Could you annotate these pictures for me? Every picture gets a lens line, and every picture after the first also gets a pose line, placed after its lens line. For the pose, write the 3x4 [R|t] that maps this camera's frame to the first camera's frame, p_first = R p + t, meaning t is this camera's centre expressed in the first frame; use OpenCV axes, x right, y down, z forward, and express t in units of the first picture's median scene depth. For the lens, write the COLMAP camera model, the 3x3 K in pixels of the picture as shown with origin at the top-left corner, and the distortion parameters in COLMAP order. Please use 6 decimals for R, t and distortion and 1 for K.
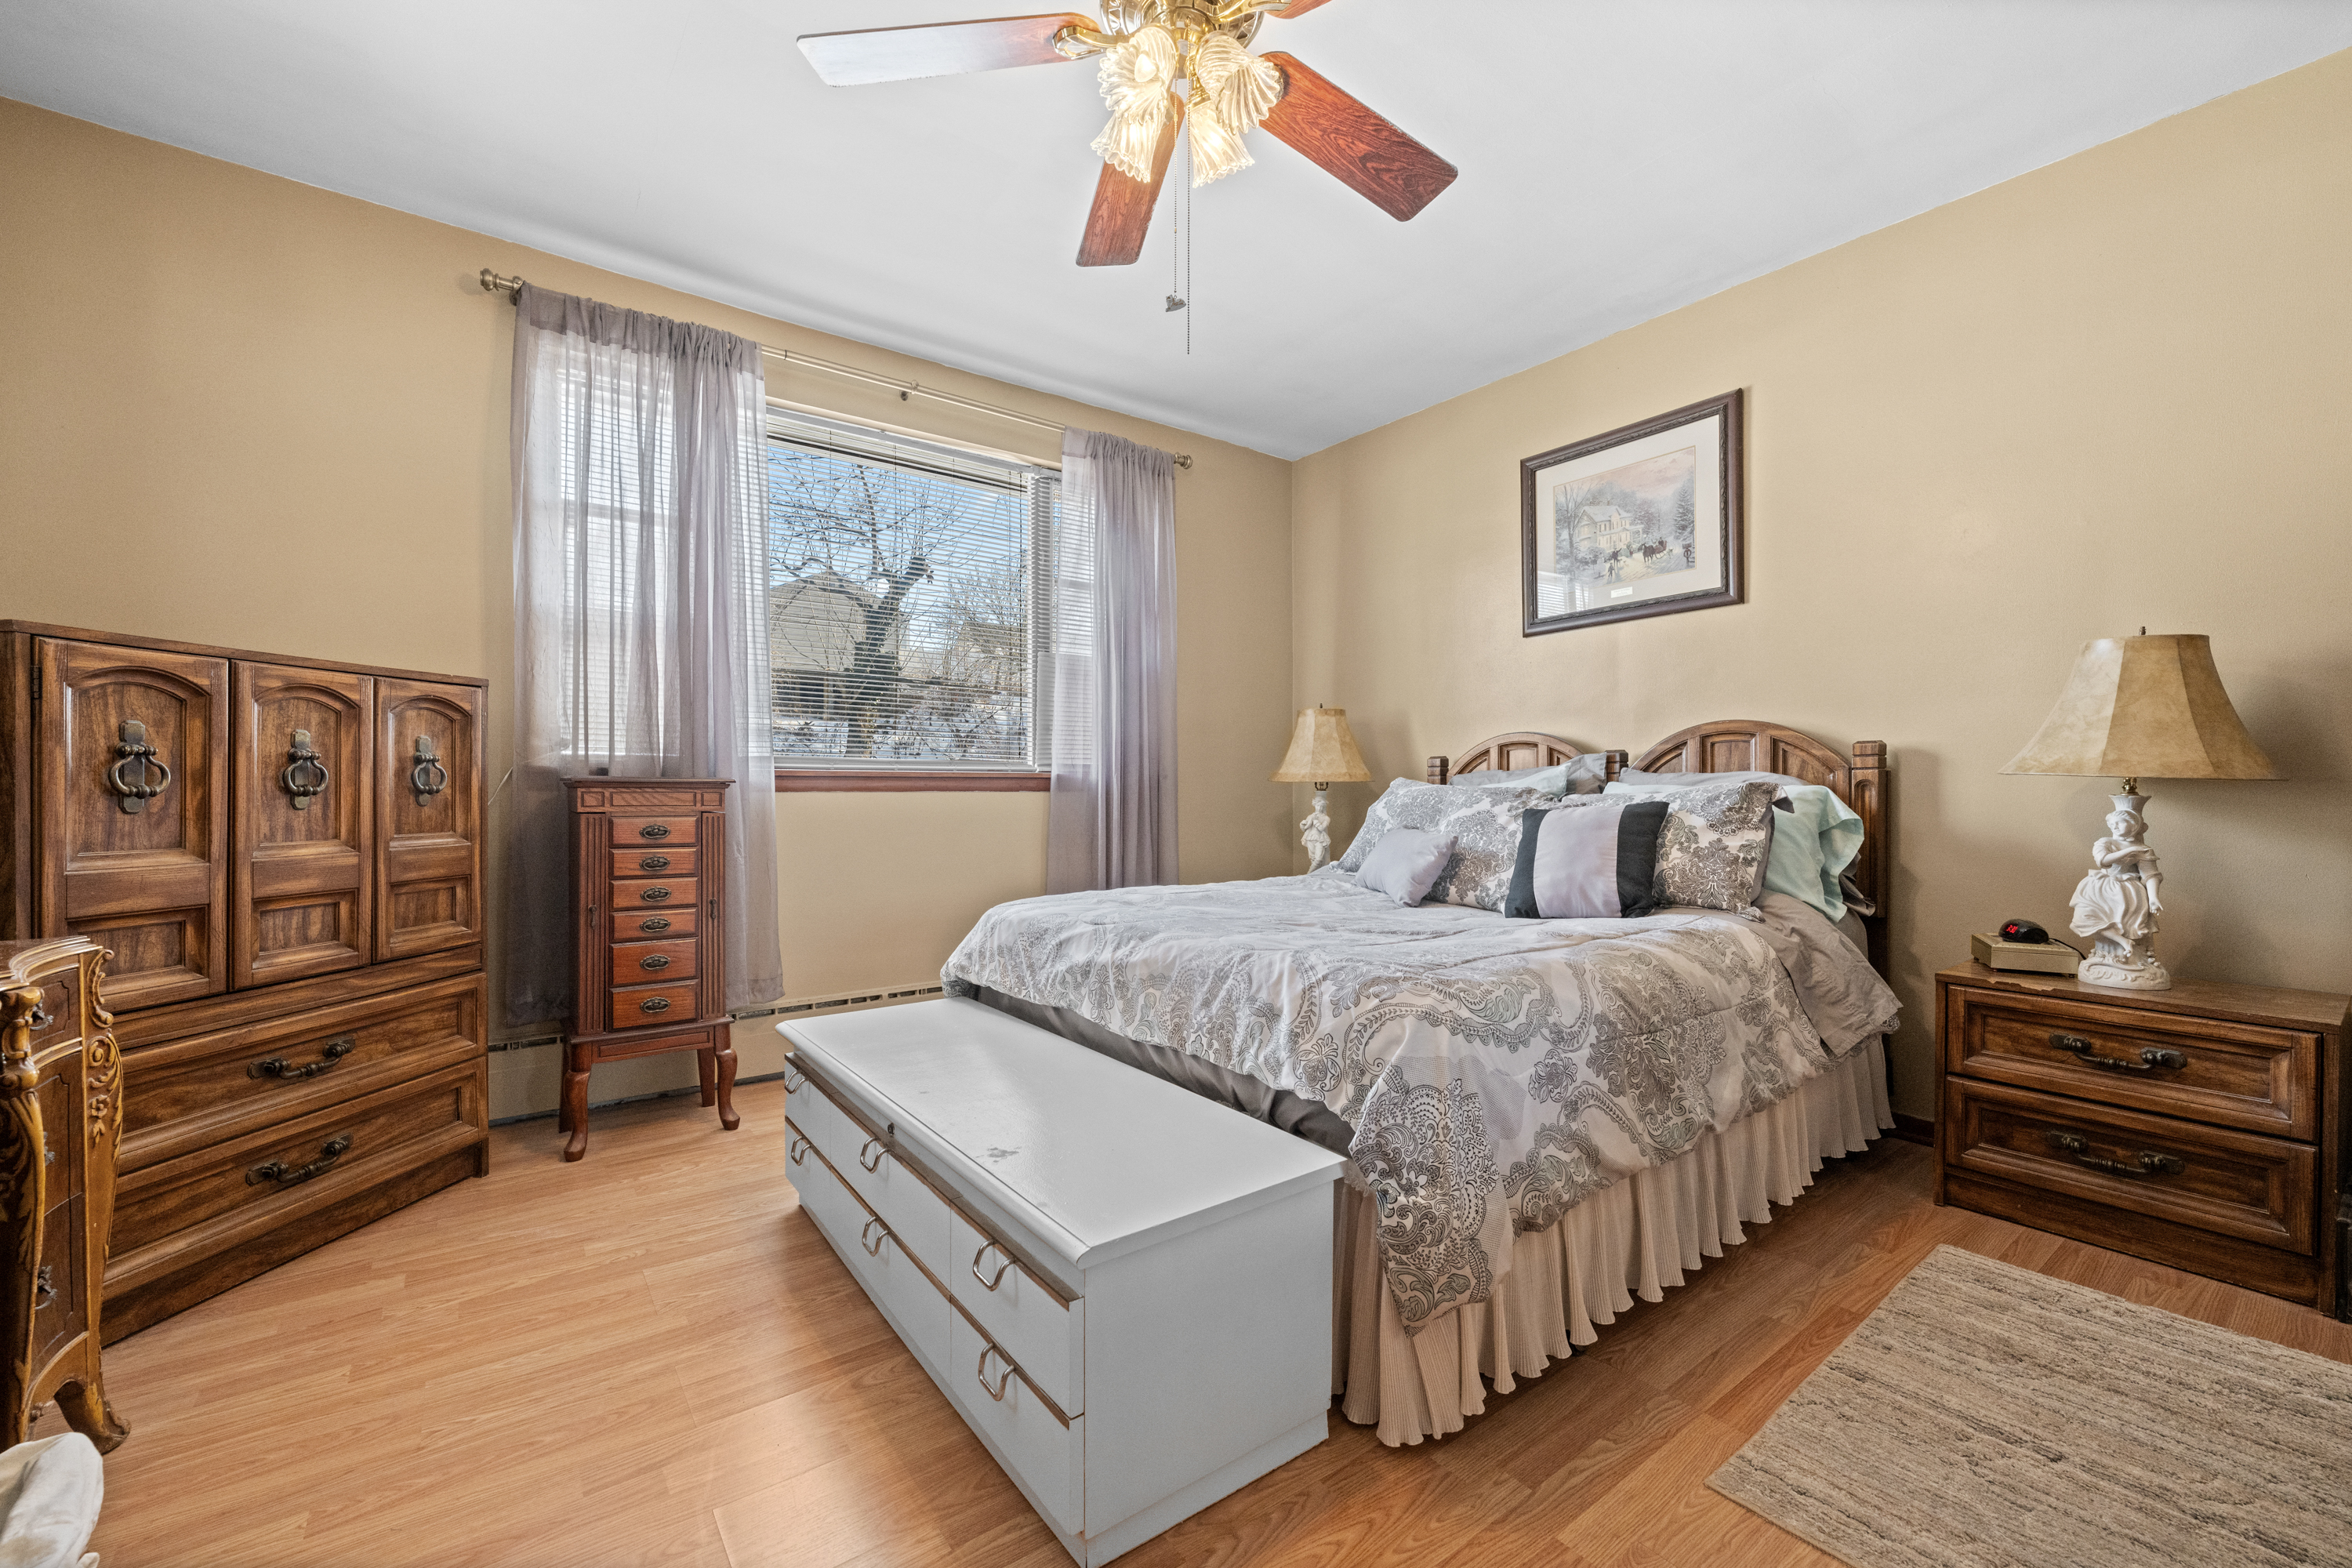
lens RADIAL K [[944.9, 0, 1174.7], [0, 944.9, 792.3], [0, 0, 1]] dist [-0.002331, -0.000669]
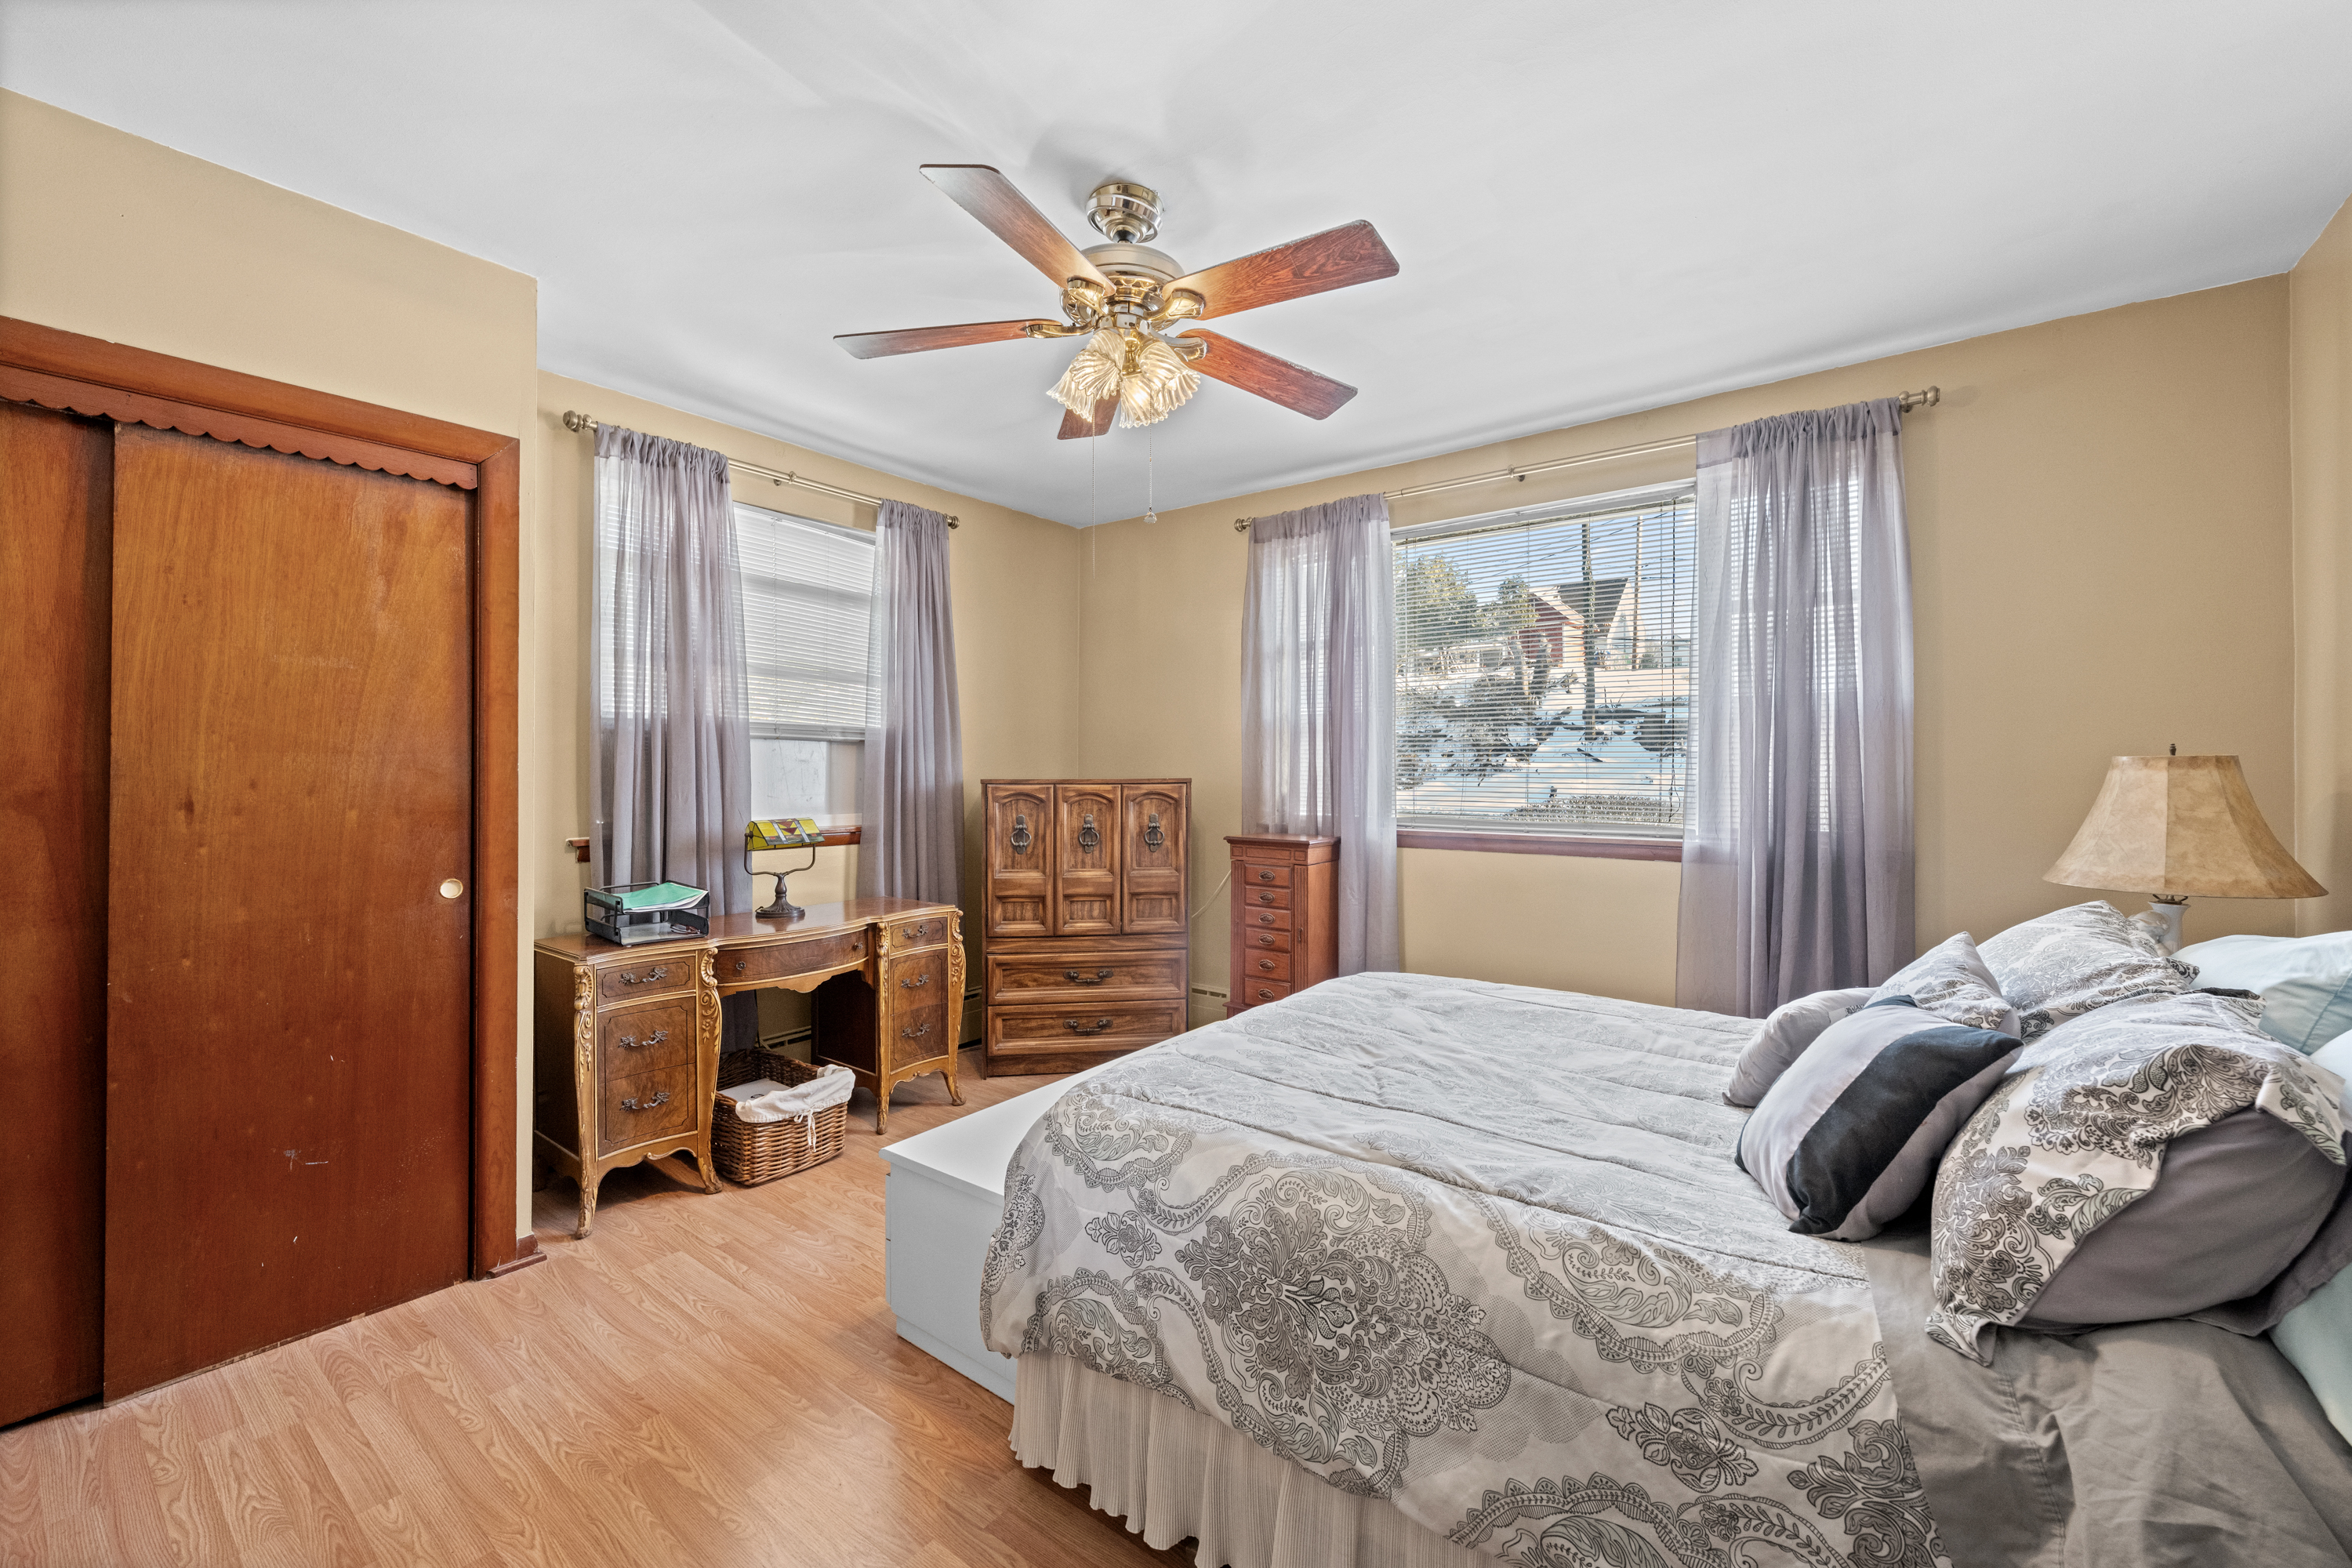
lens RADIAL K [[944.9, 0, 1175.3], [0, 944.9, 775.3], [0, 0, 1]] dist [-0.002331, -0.000669]
pose [[0.274904, 0.000376, -0.961472, 1.091715], [-0.006033, 0.999981, -0.001334, -0.148769], [0.961453, 0.006167, 0.274901, 0.610859]]
